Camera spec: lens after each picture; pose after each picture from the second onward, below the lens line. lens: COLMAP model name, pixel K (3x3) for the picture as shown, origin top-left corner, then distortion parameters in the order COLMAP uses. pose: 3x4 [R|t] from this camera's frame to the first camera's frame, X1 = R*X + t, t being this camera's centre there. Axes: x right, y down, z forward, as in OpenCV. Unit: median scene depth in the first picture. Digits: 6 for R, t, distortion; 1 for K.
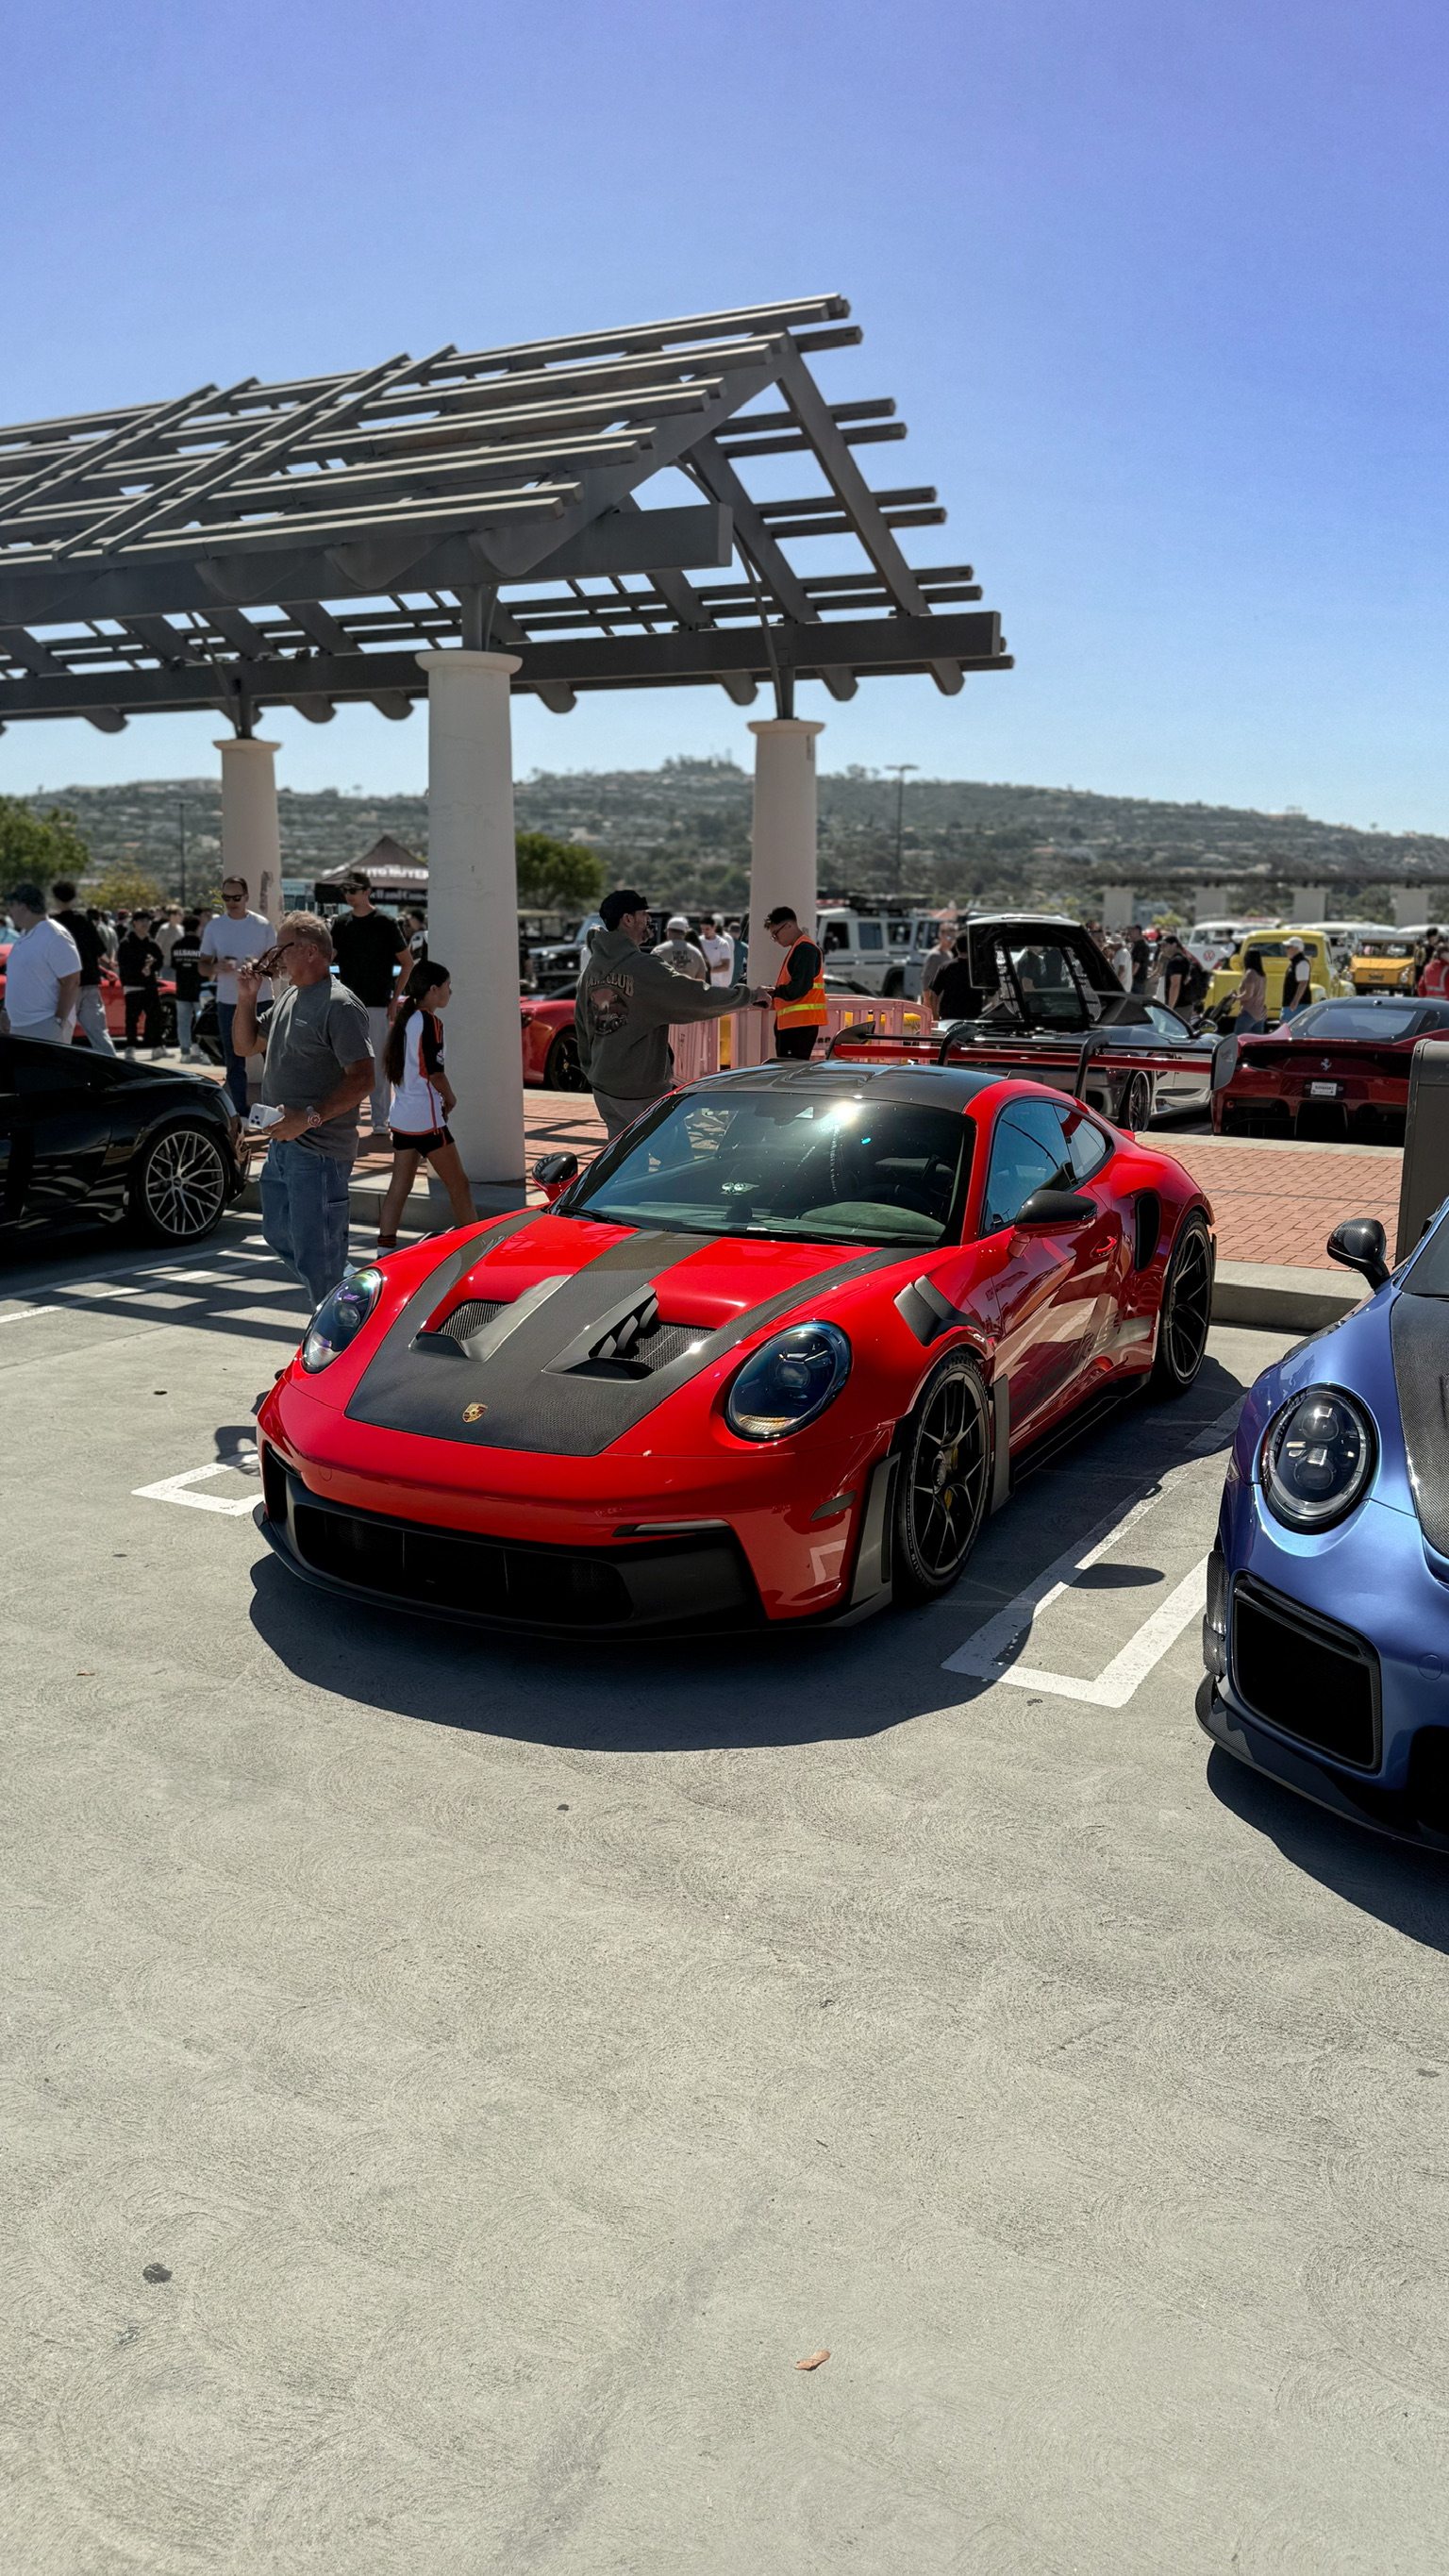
lens RADIAL K [[1841.8, 0, 729.1], [0, 1841.8, 1324.0], [0, 0, 1]] dist [0.095790, -0.273588]
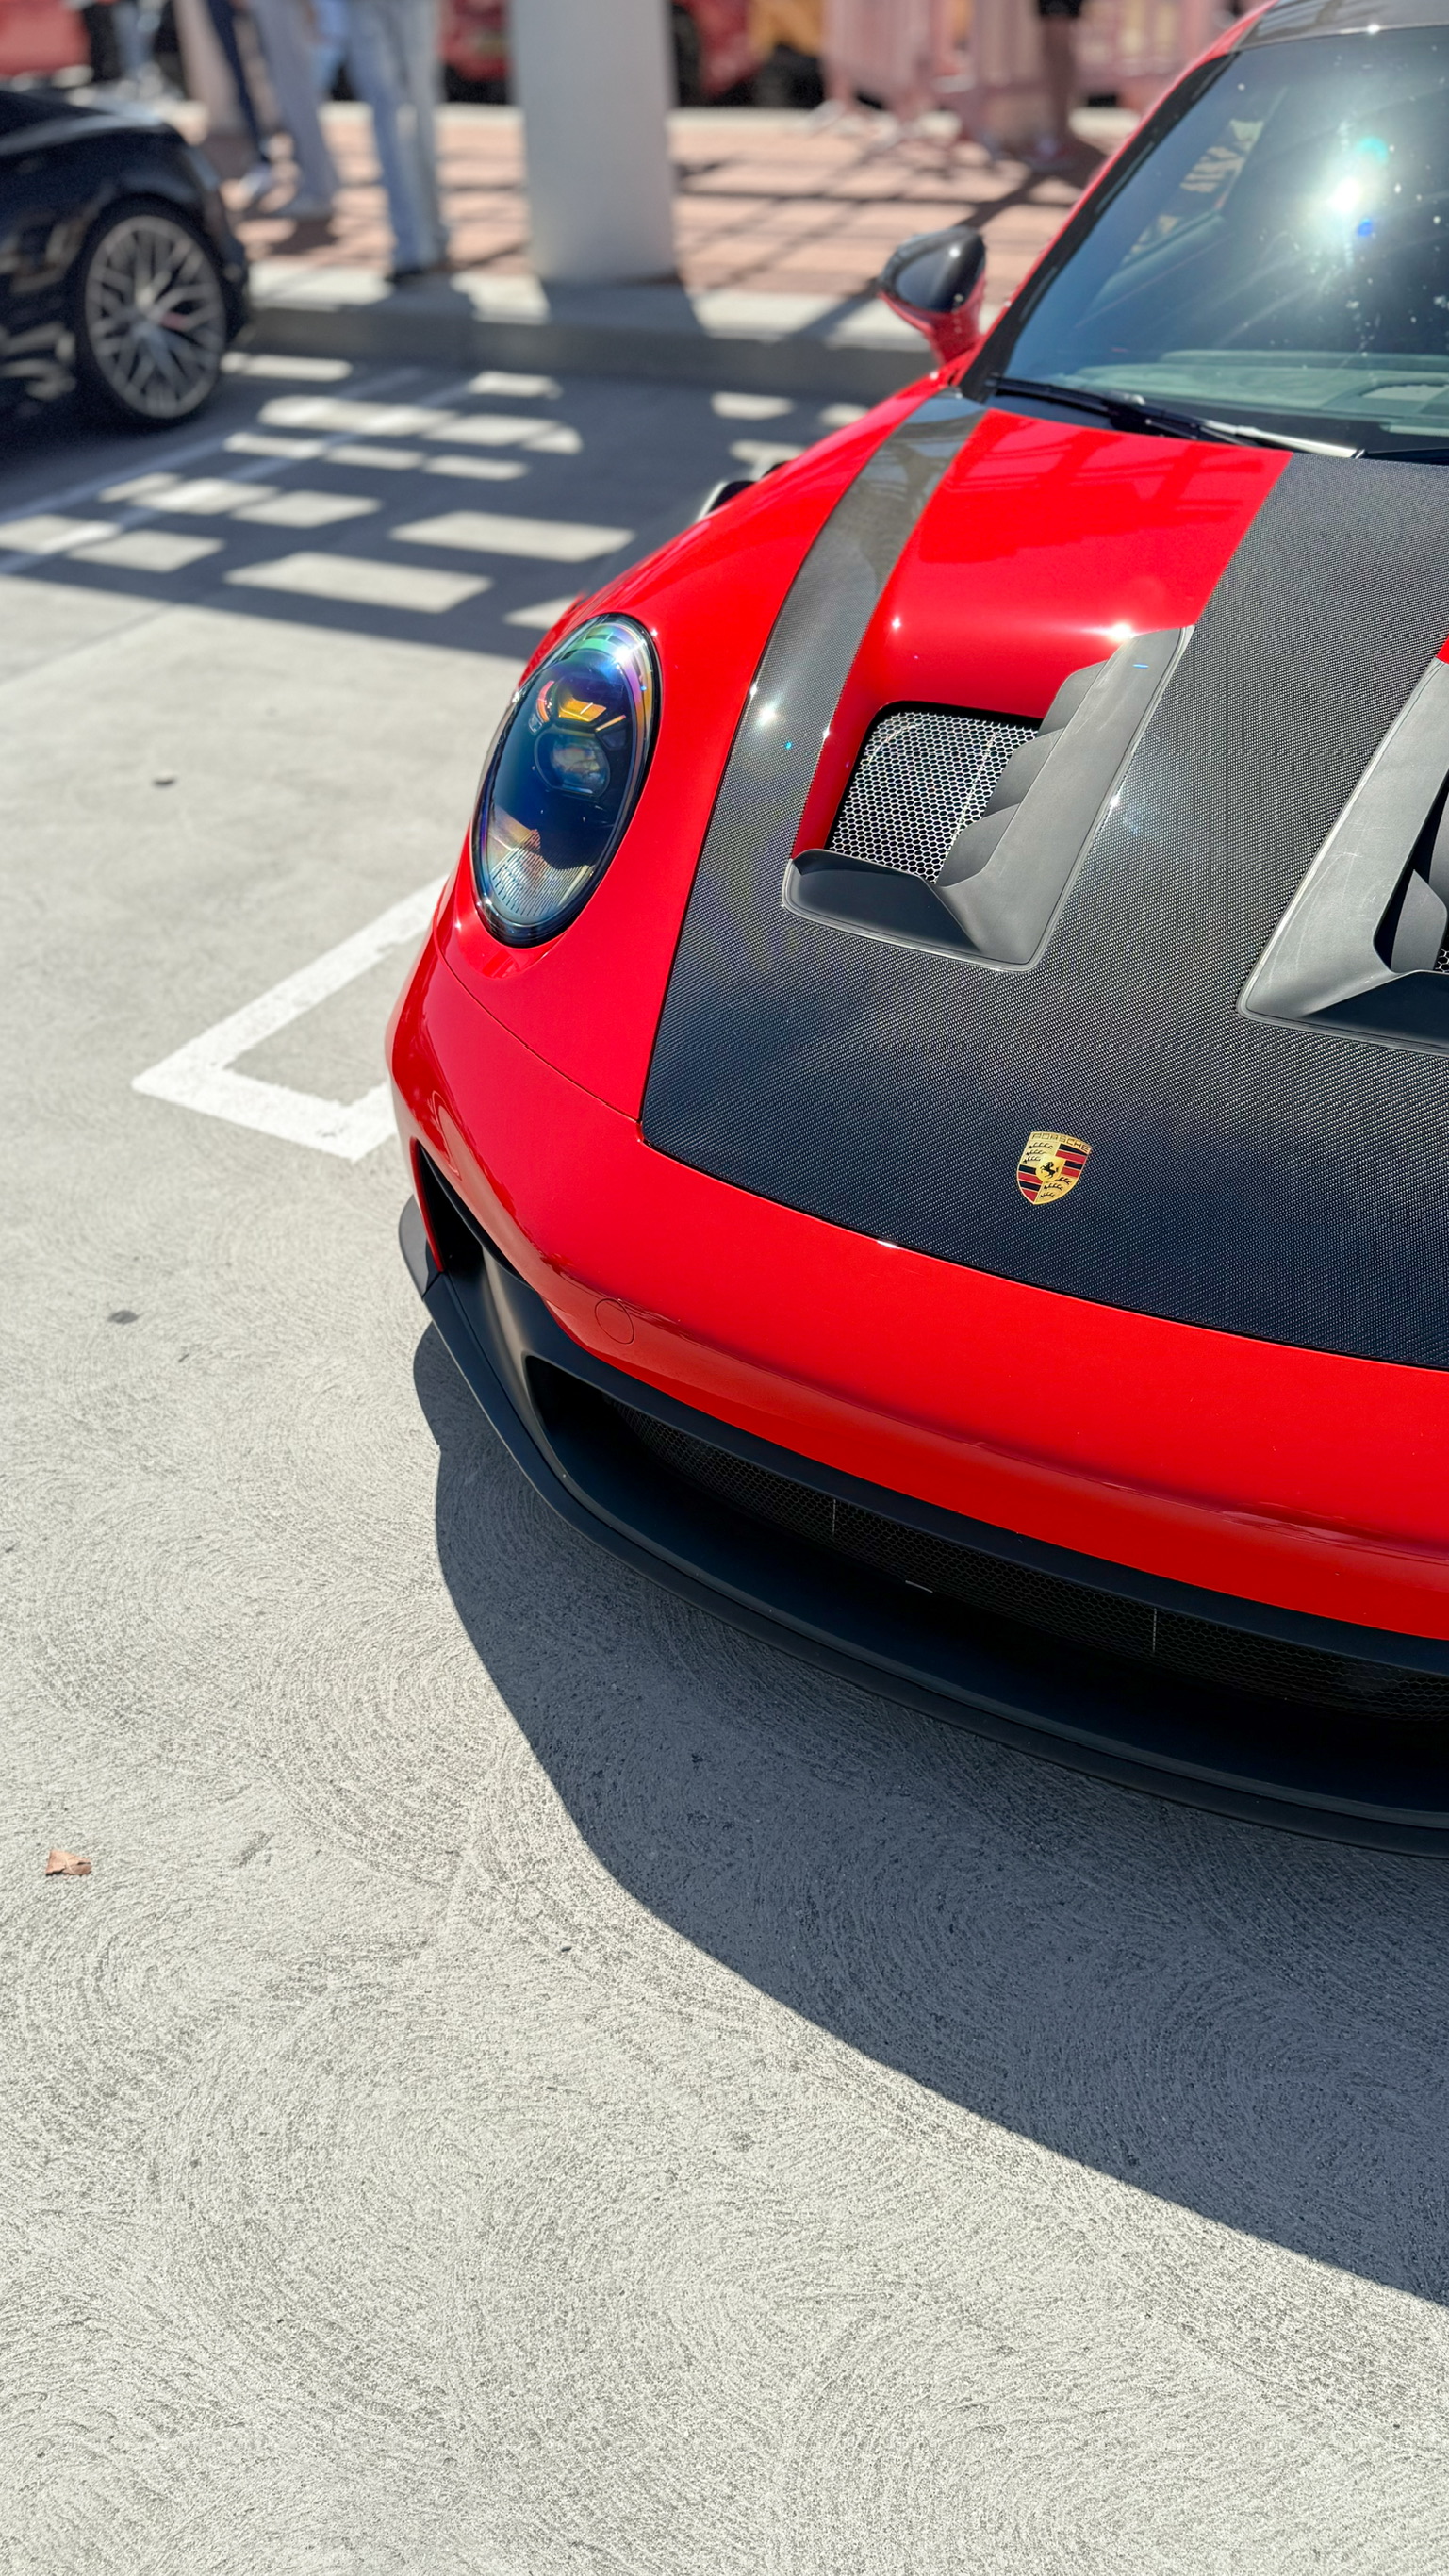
lens RADIAL K [[1898.8, 0, 700.0], [0, 1898.8, 1284.8], [0, 0, 1]] dist [0.000222, 0.004634]
pose [[0.997403, -0.026703, -0.066888, -0.072539], [0.051983, 0.909713, 0.411970, -0.031048], [0.049849, -0.414378, 0.908739, 0.273434]]
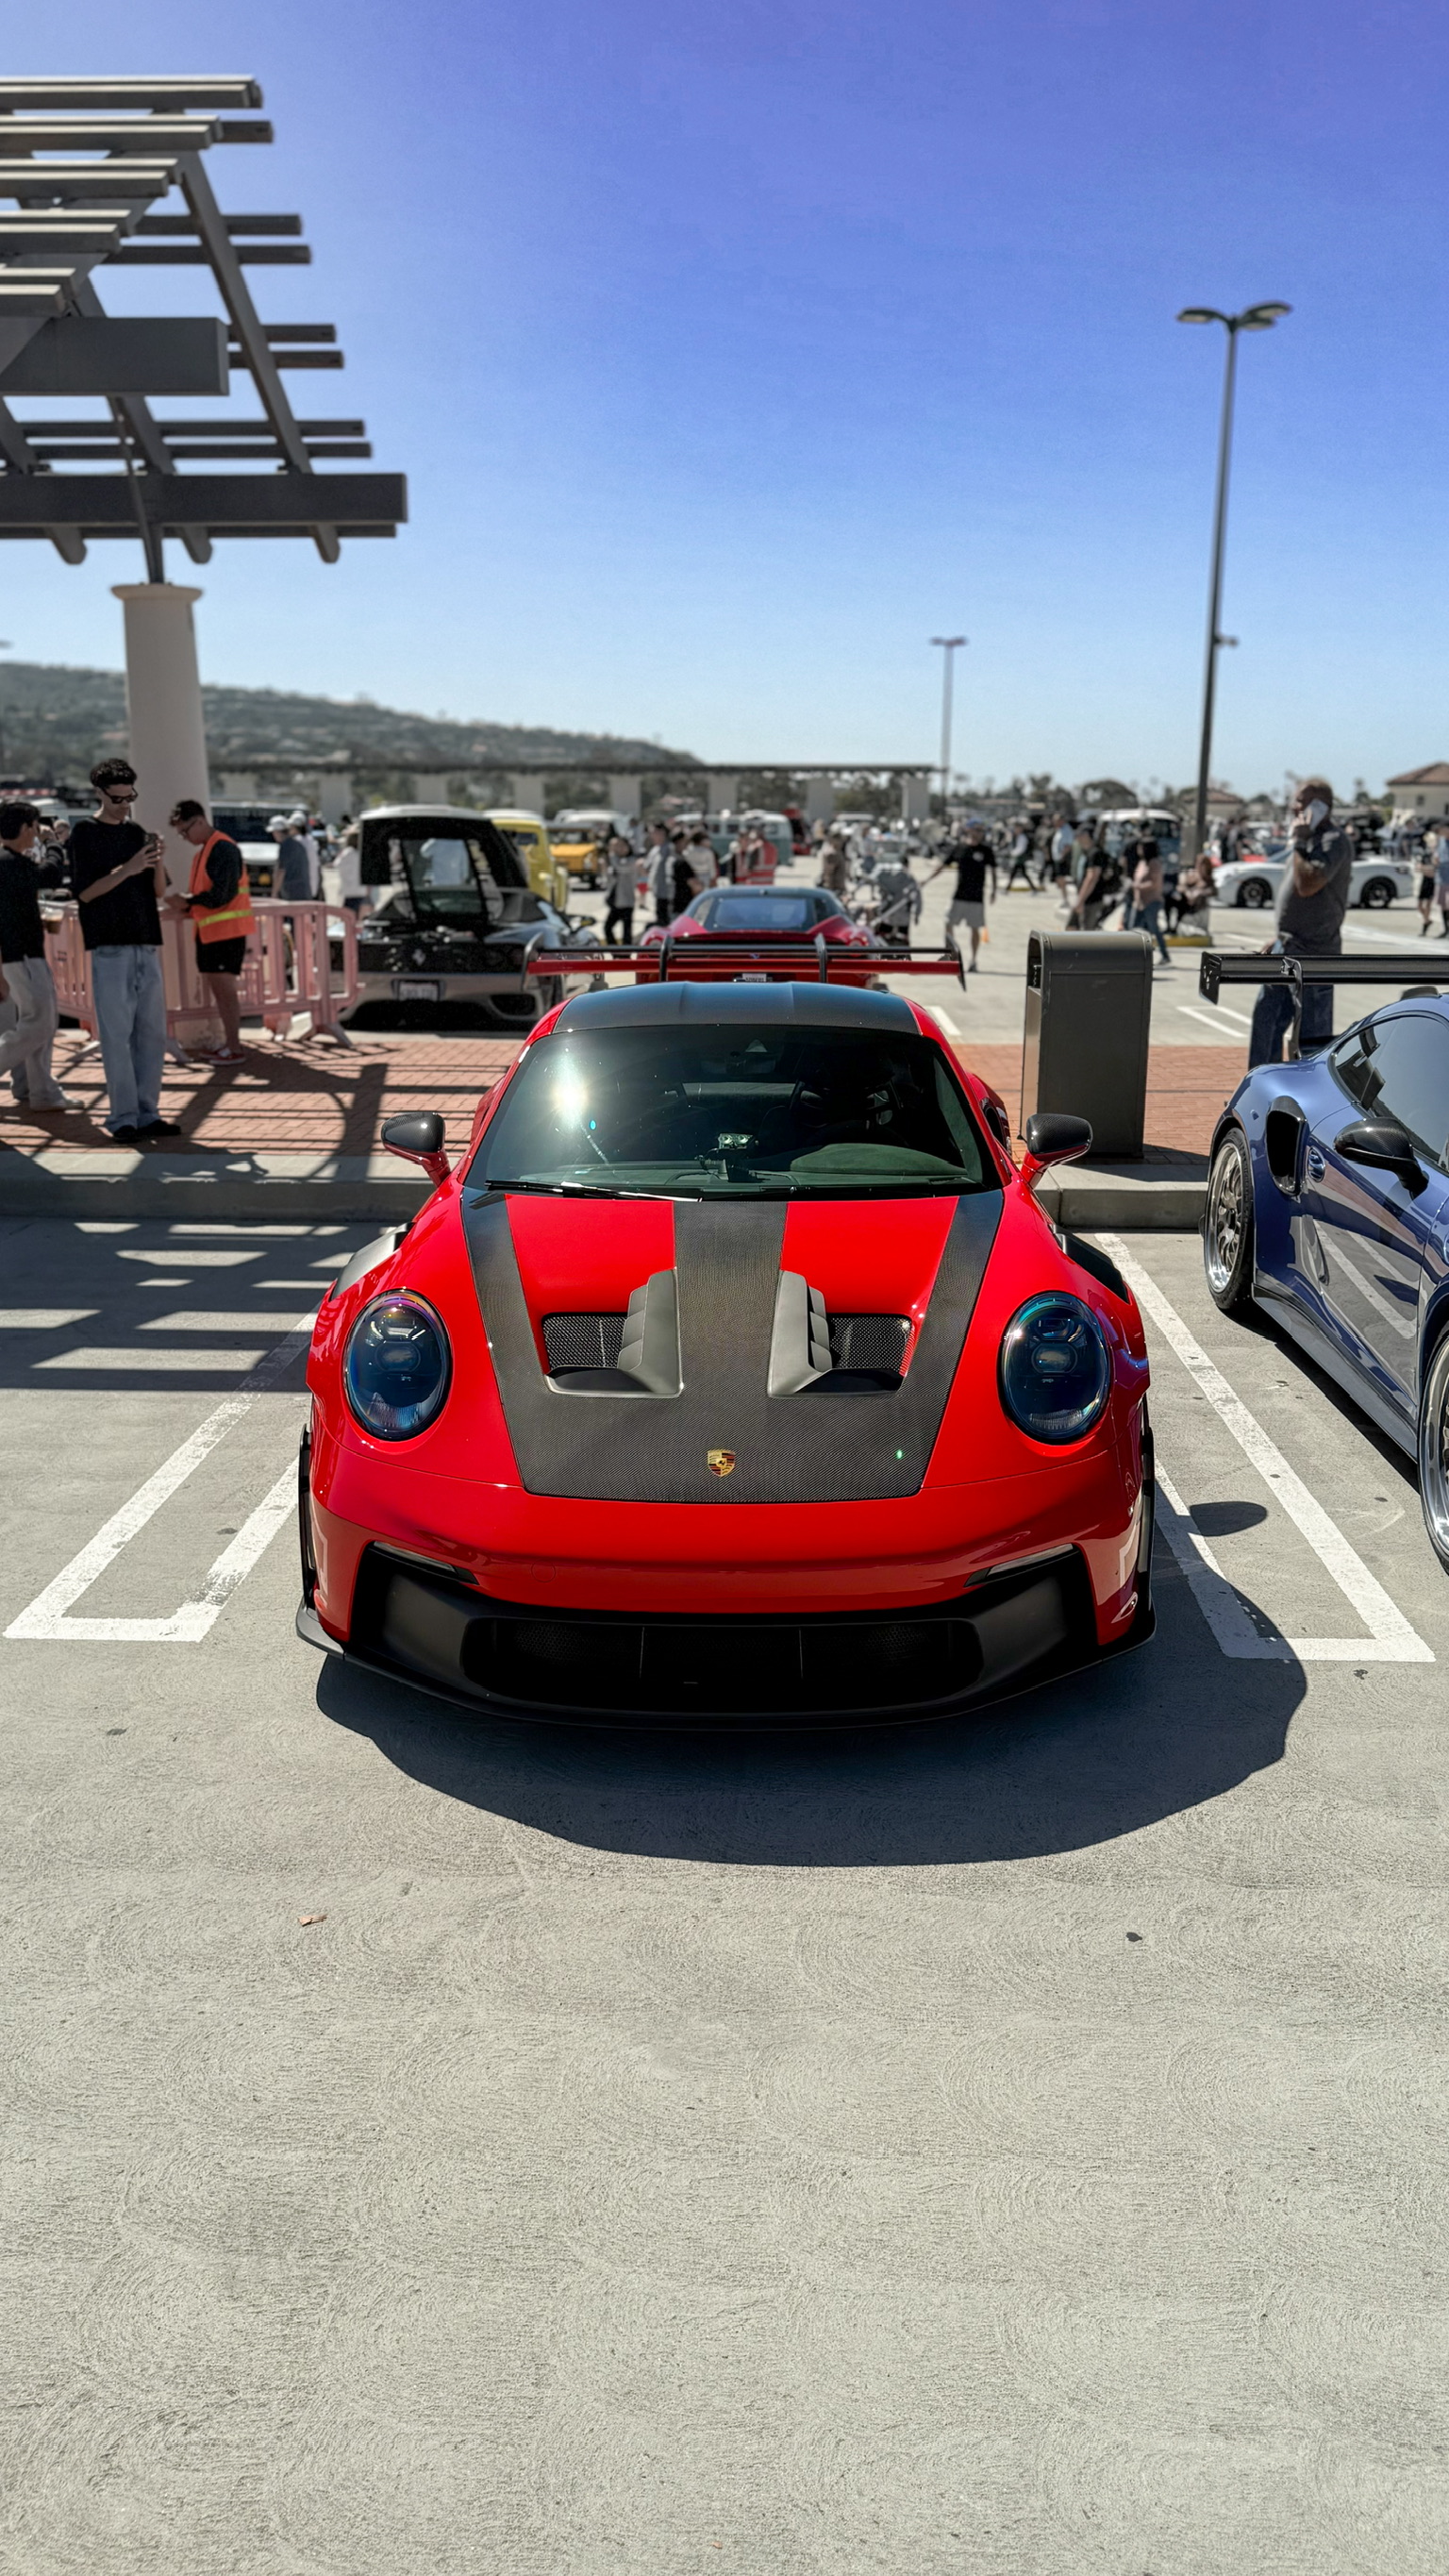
lens RADIAL K [[1872.3, 0, 724.5], [0, 1872.3, 1288.0], [0, 0, 1]] dist [0.009879, 0.003659]
pose [[0.894091, -0.124146, 0.430335, -0.189782], [0.108524, 0.992235, 0.060770, -0.029754], [-0.434538, -0.007632, 0.900621, 0.115110]]
